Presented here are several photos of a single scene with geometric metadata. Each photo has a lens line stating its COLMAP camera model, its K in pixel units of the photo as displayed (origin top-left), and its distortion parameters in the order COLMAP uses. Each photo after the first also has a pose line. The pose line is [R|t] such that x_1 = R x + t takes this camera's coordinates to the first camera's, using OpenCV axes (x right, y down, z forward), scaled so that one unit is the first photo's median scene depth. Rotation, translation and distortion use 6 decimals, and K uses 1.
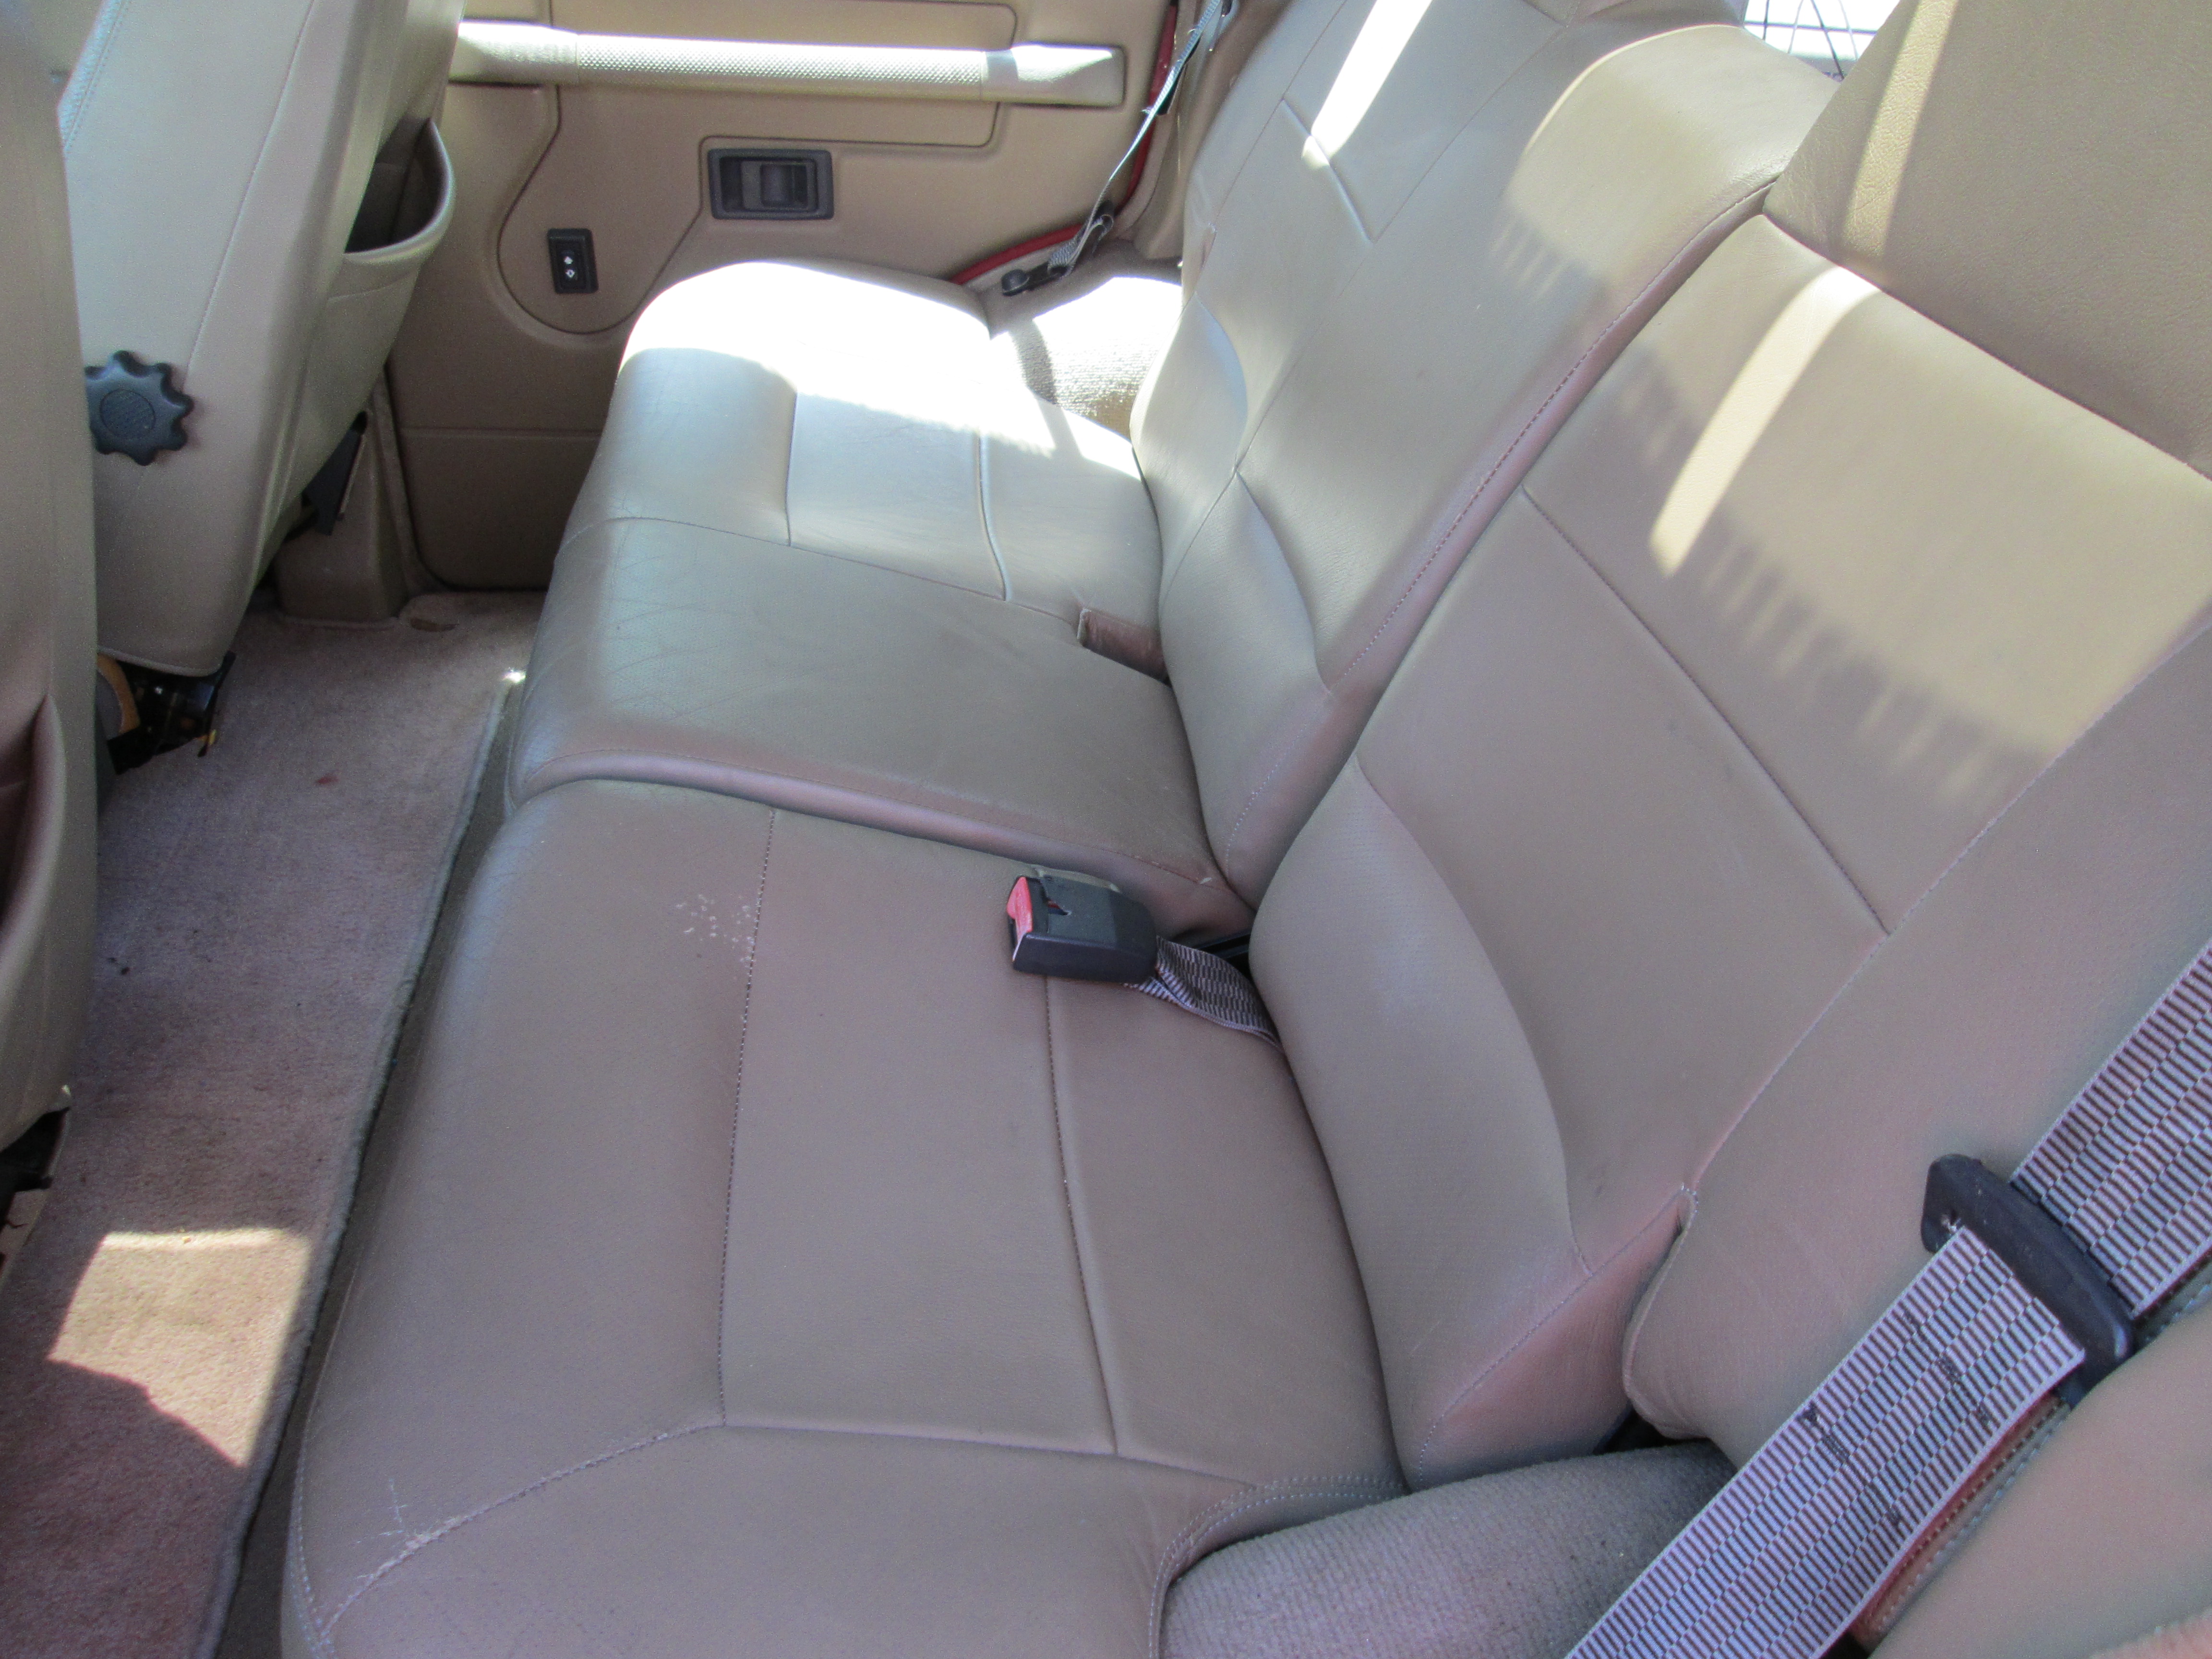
lens RADIAL K [[1830.3, 0, 1106.0], [0, 1830.3, 829.5], [0, 0, 1]] dist [-0.045496, 0.000119]
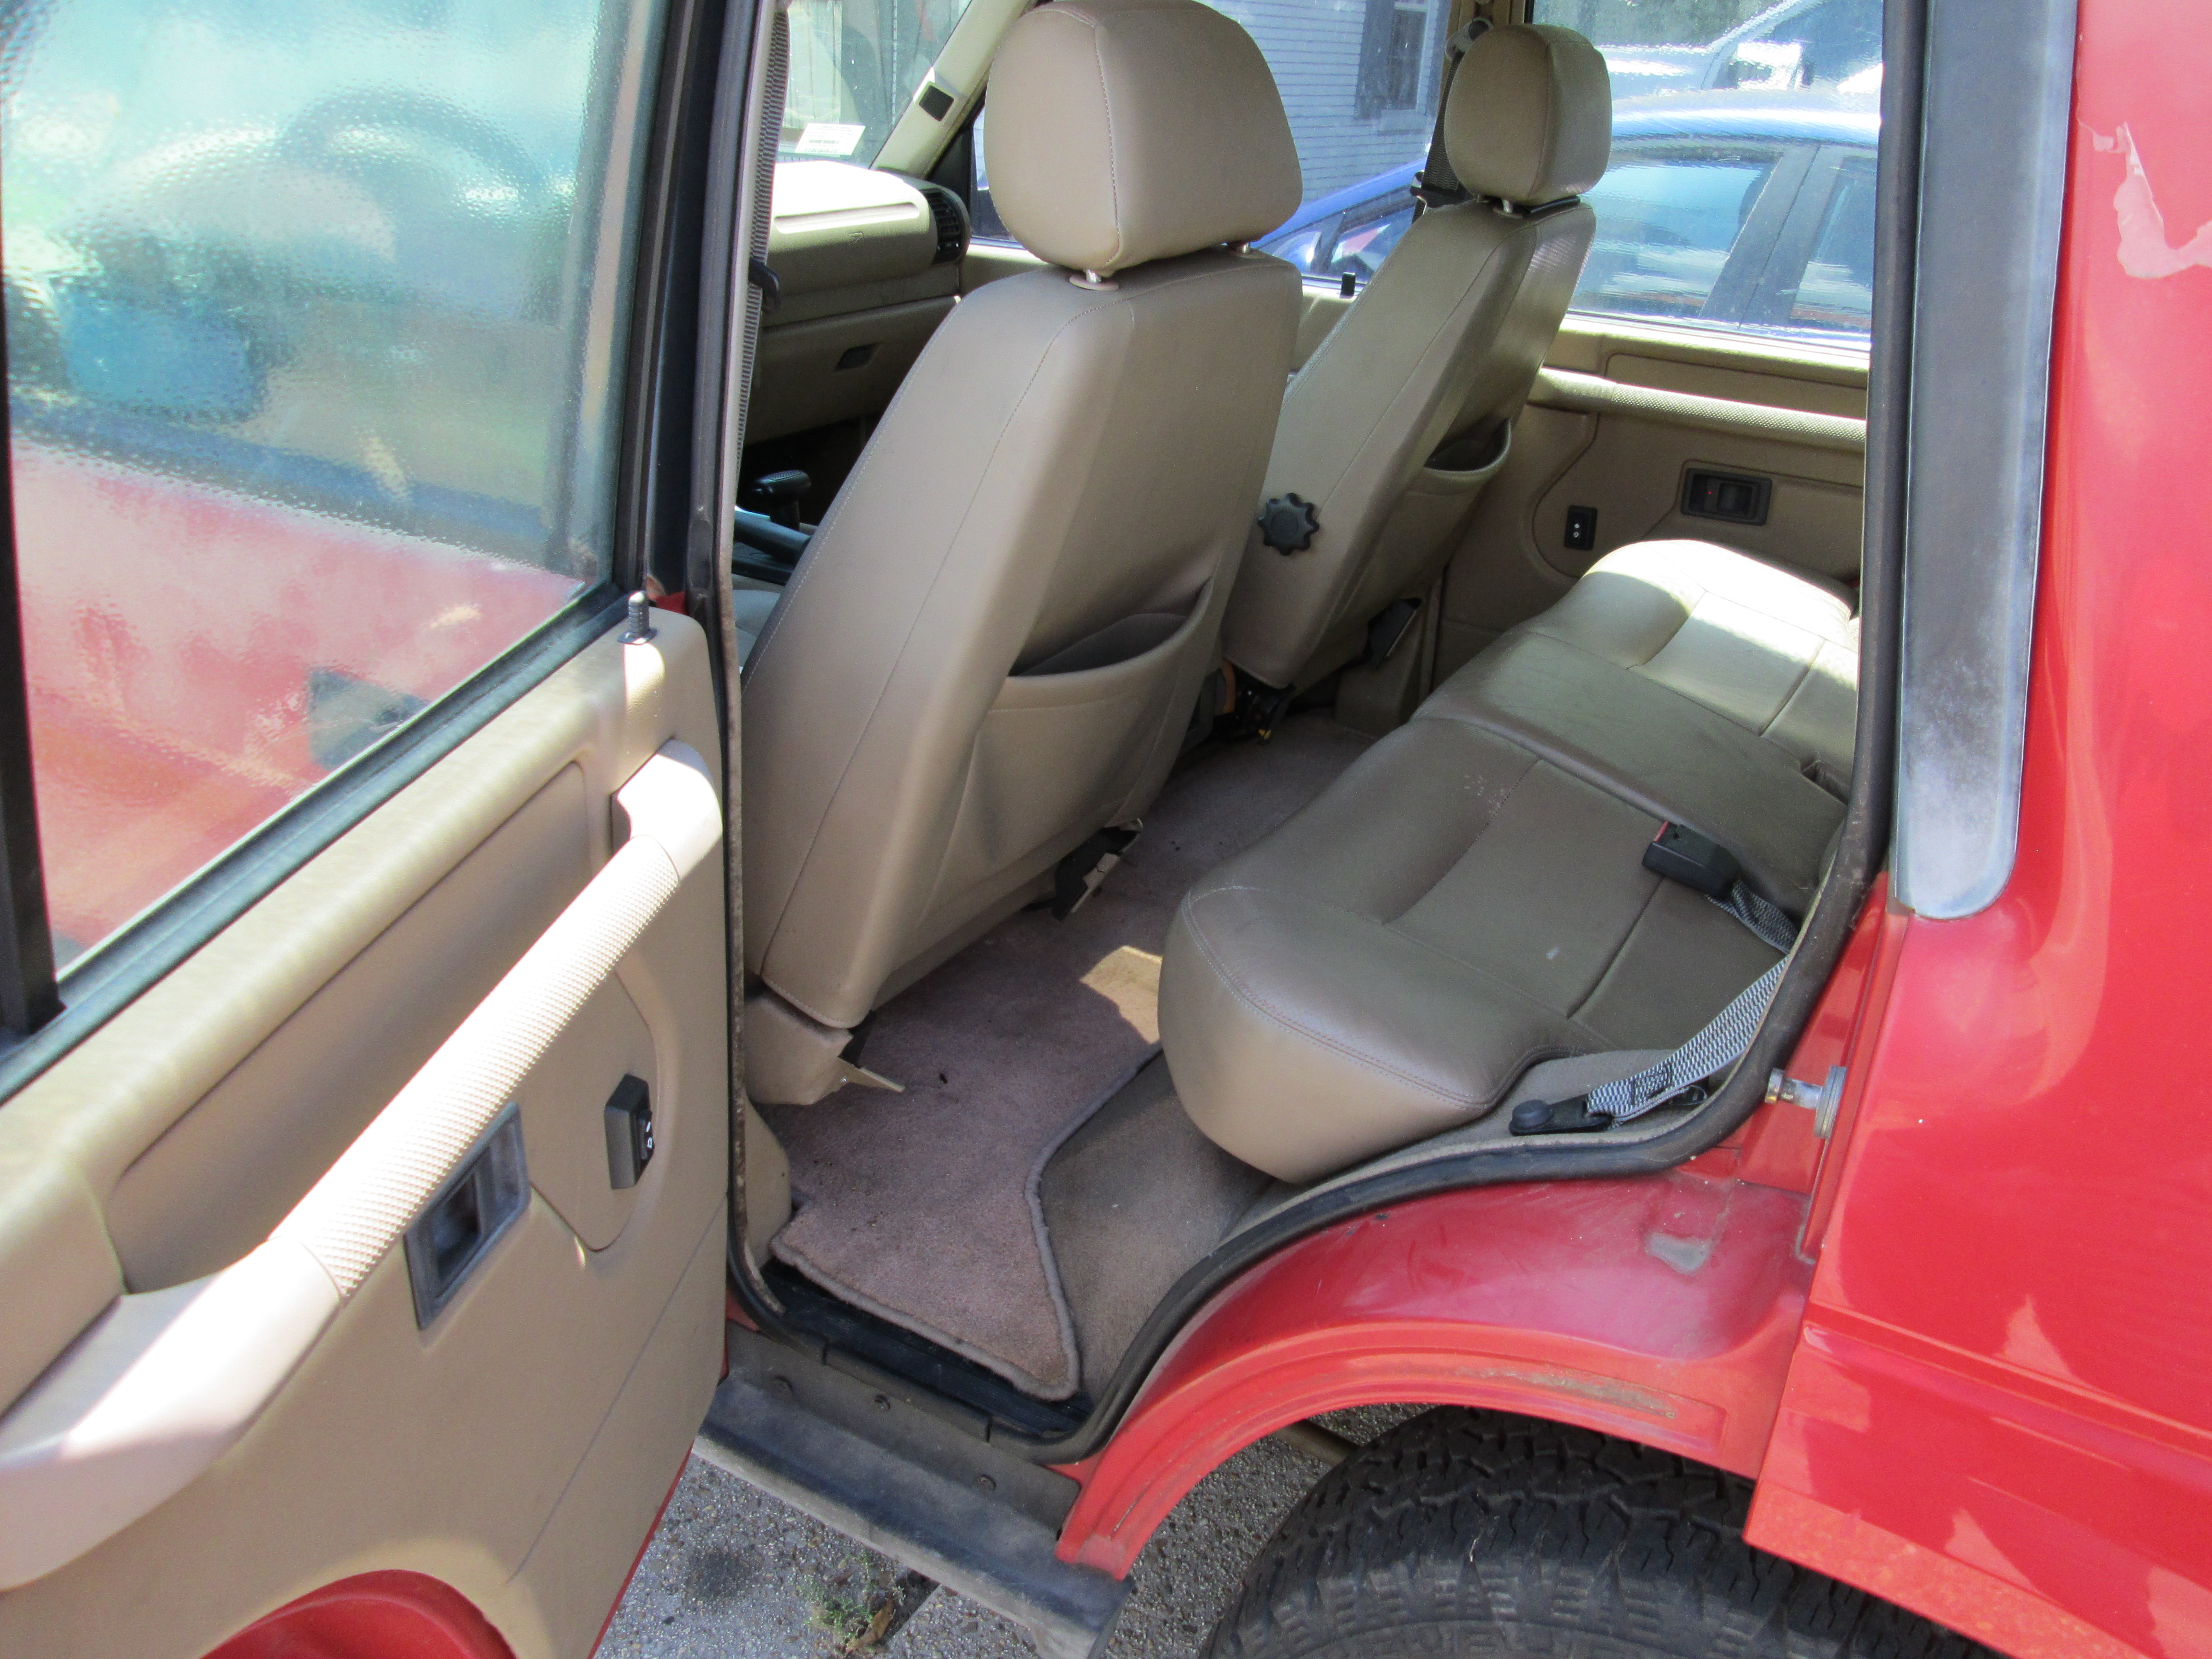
lens RADIAL K [[1830.3, 0, 1106.0], [0, 1830.3, 829.5], [0, 0, 1]] dist [-0.045496, 0.000119]
pose [[0.811333, 0.212373, -0.544644, 0.361186], [-0.331609, 0.934472, -0.129604, 0.338496], [0.481430, 0.285761, 0.828593, -0.499170]]
